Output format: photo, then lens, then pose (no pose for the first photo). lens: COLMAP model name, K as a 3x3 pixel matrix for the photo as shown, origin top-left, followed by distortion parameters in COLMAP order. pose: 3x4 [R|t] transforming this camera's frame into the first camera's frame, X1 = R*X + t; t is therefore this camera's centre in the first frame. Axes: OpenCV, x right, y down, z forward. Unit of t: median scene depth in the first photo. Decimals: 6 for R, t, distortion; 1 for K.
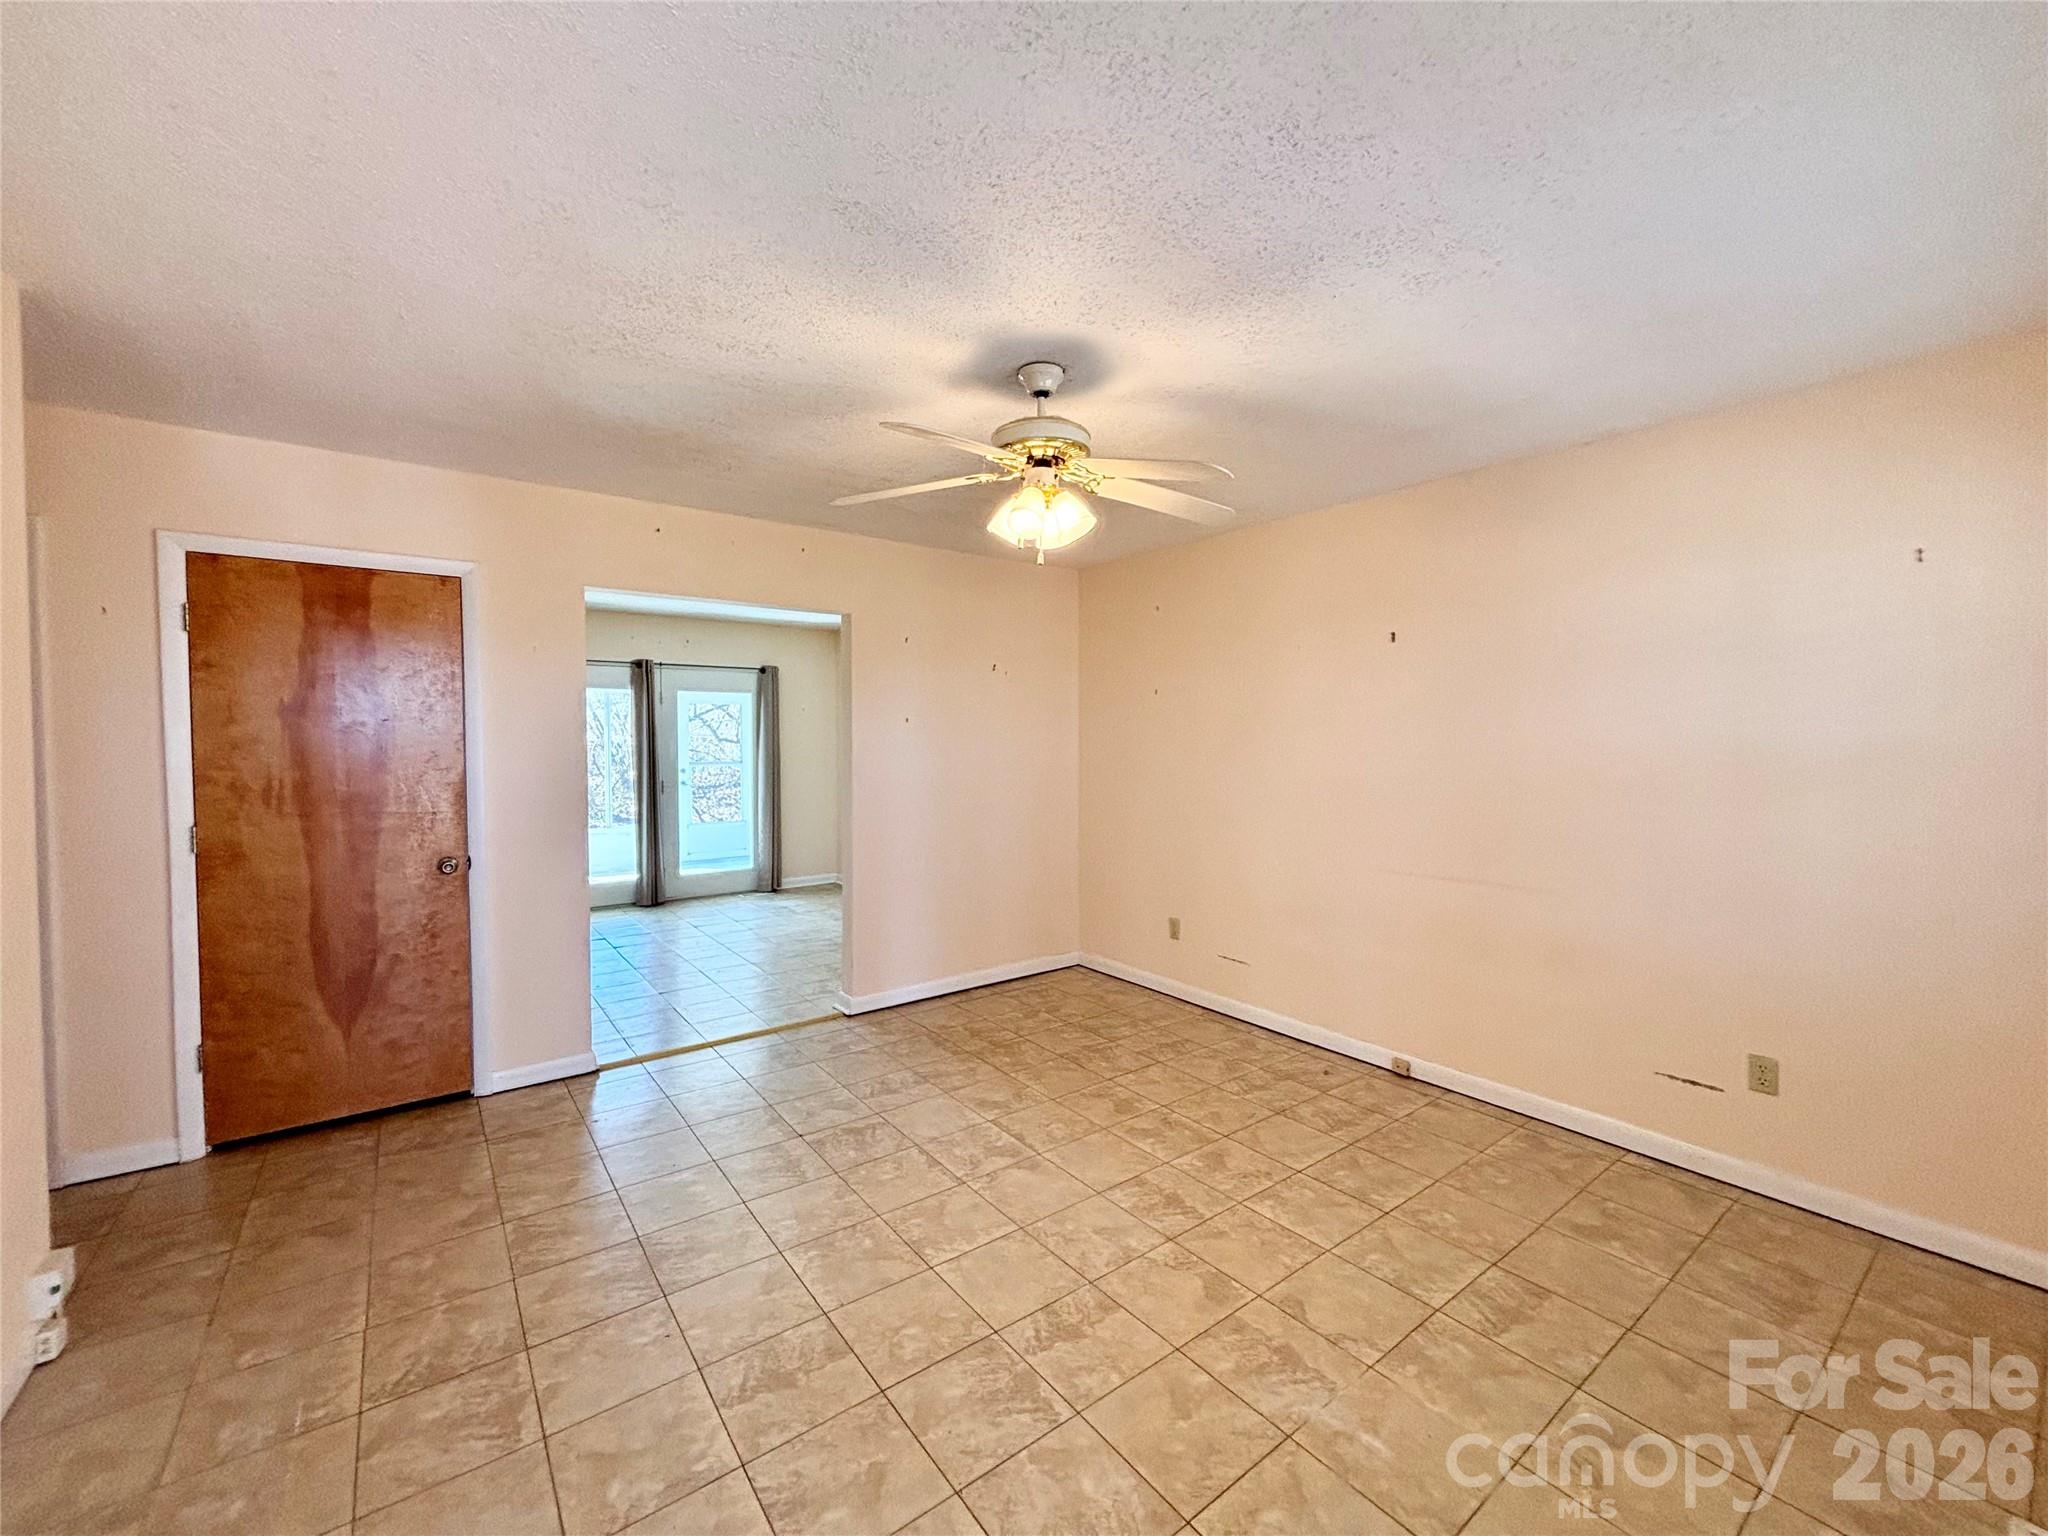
lens RADIAL K [[821.0, 0, 1024.8], [0, 821.0, 765.5], [0, 0, 1]] dist [0.005657, -0.000561]
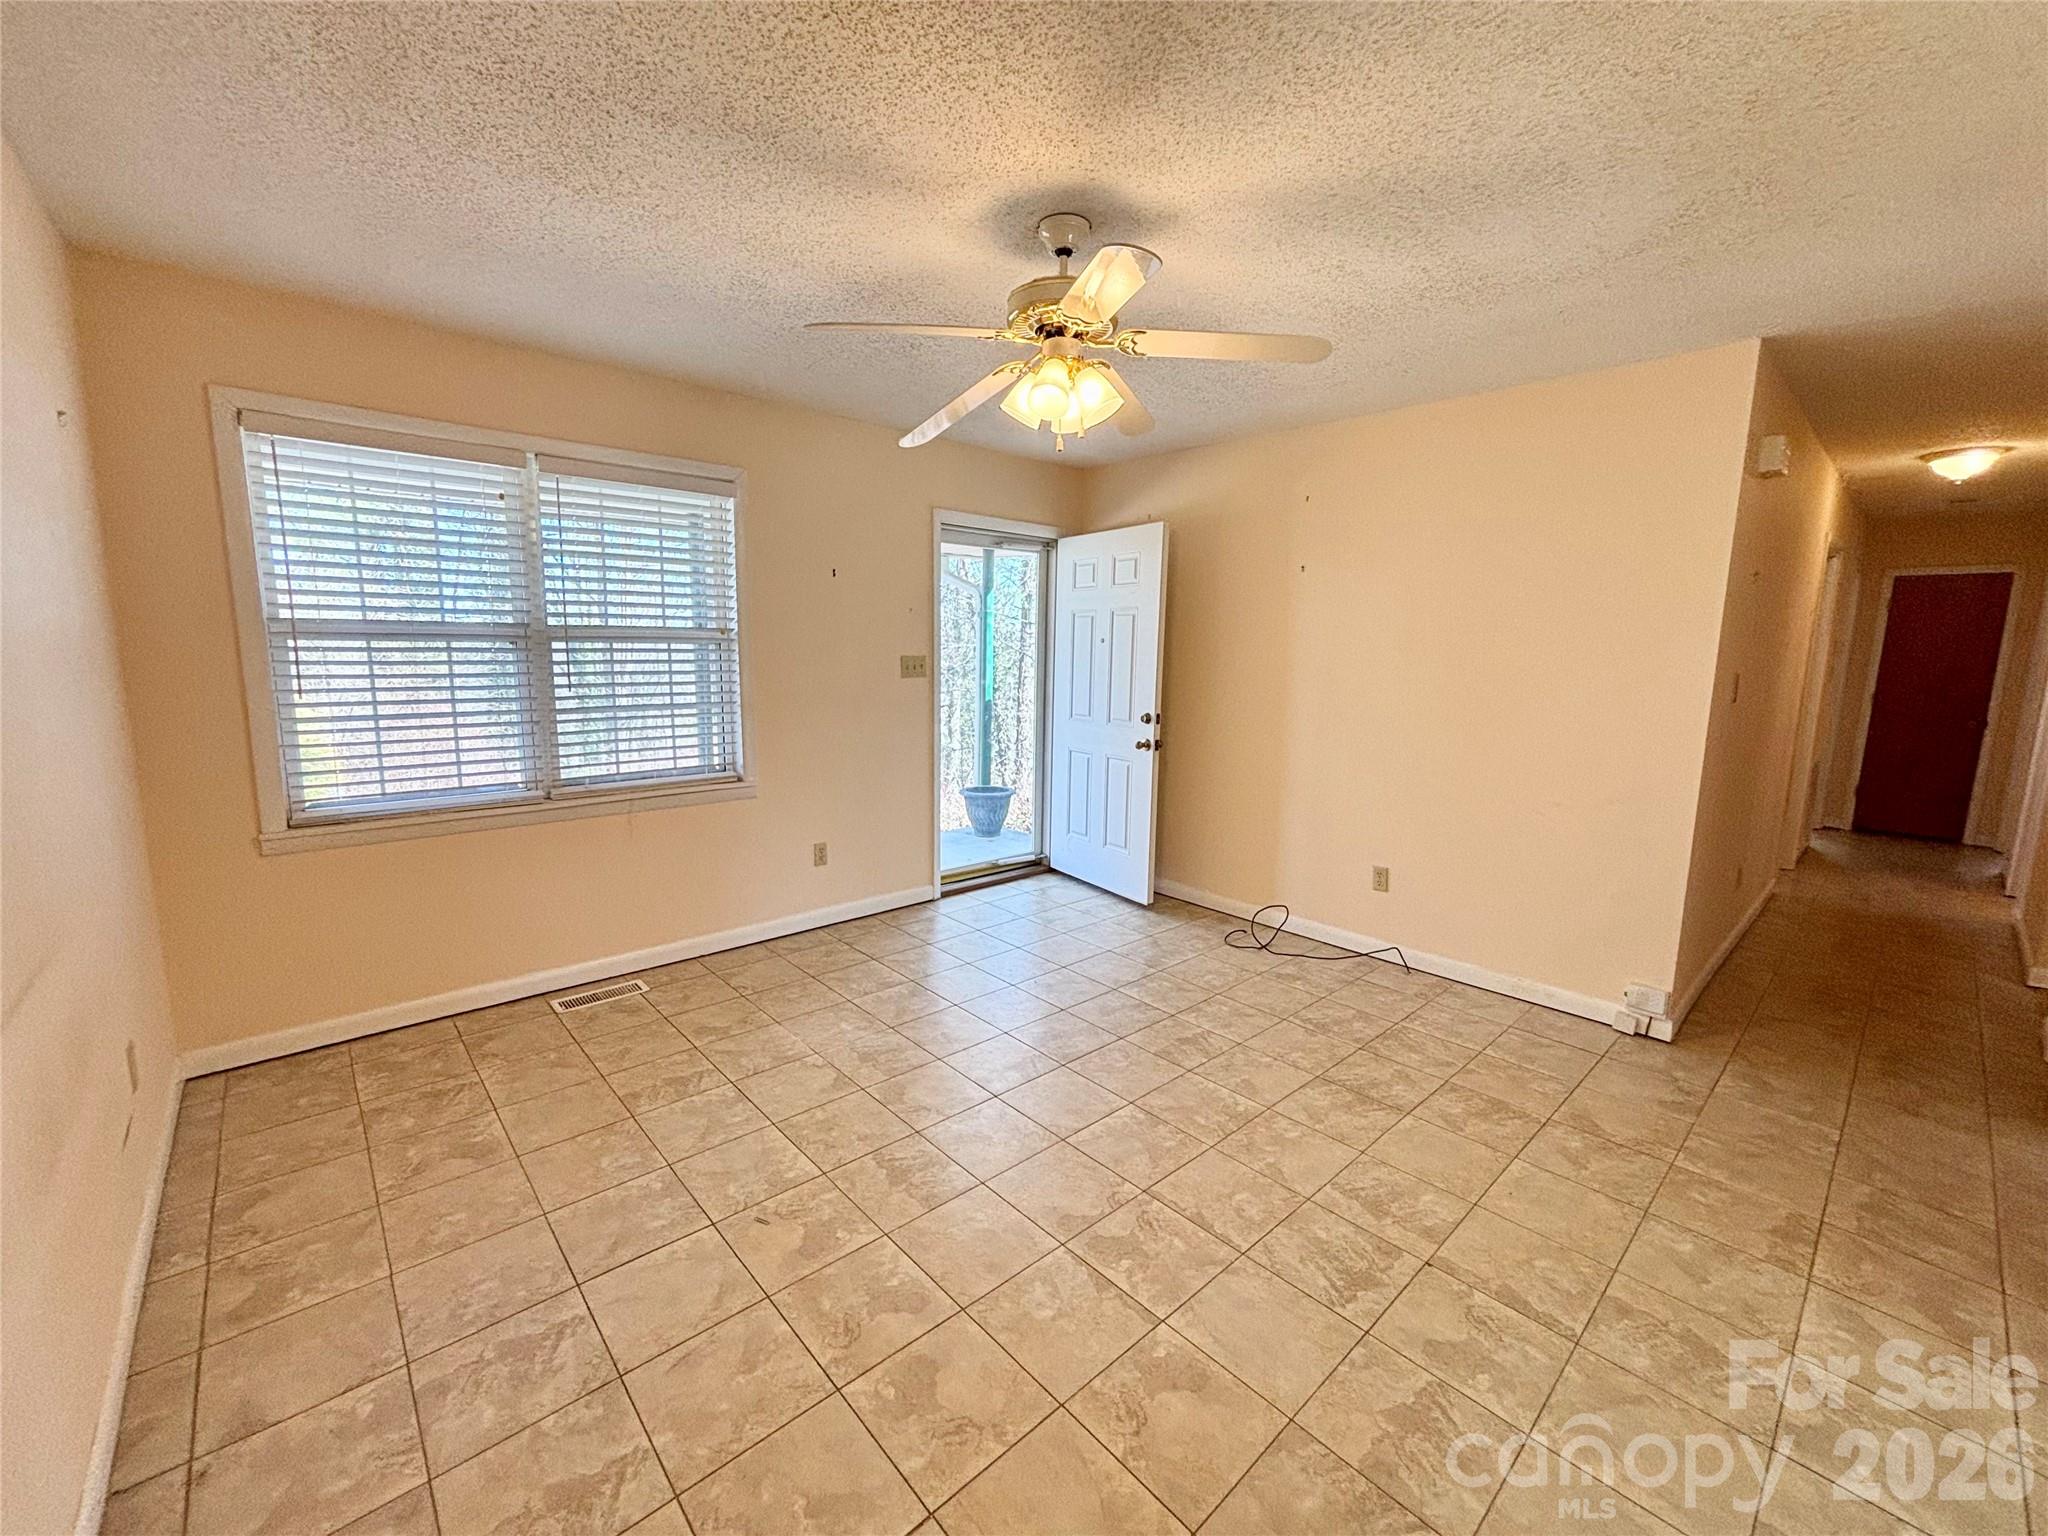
lens RADIAL K [[821.0, 0, 1025.4], [0, 821.0, 766.5], [0, 0, 1]] dist [0.005657, -0.000561]
pose [[-0.995625, -0.003321, -0.093378, 0.130087], [-0.020435, 0.982915, 0.182924, -0.064437], [0.091175, 0.184032, -0.978683, 1.801561]]
